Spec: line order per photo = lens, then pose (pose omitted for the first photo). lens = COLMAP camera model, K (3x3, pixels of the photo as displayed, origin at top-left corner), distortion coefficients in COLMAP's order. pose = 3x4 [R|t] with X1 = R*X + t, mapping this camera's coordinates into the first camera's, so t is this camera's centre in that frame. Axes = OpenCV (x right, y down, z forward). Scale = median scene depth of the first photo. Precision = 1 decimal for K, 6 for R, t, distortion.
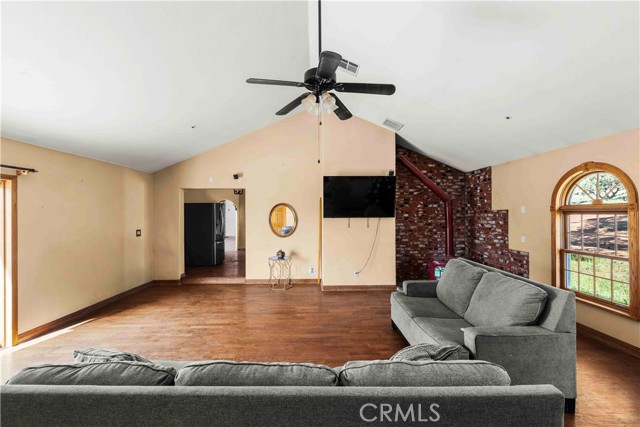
lens RADIAL K [[267.3, 0, 321.7], [0, 267.3, 213.2], [0, 0, 1]] dist [0.000182, -0.000124]
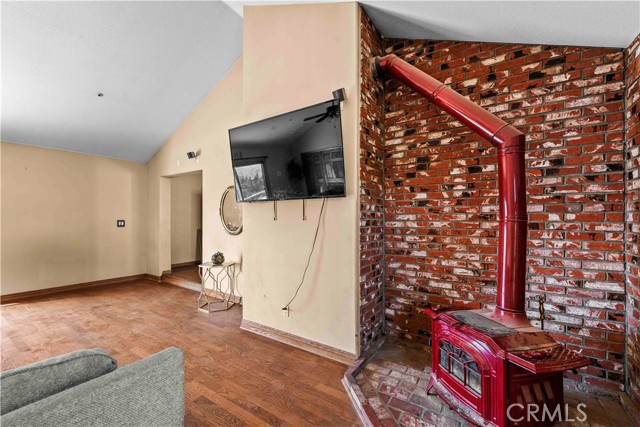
lens RADIAL K [[267.3, 0, 321.2], [0, 267.3, 218.0], [0, 0, 1]] dist [0.000182, -0.000124]
pose [[0.815177, 0.004581, -0.579194, 0.433326], [-0.008395, 0.999957, -0.003906, 0.046133], [0.579151, 0.008046, 0.815180, 0.555998]]
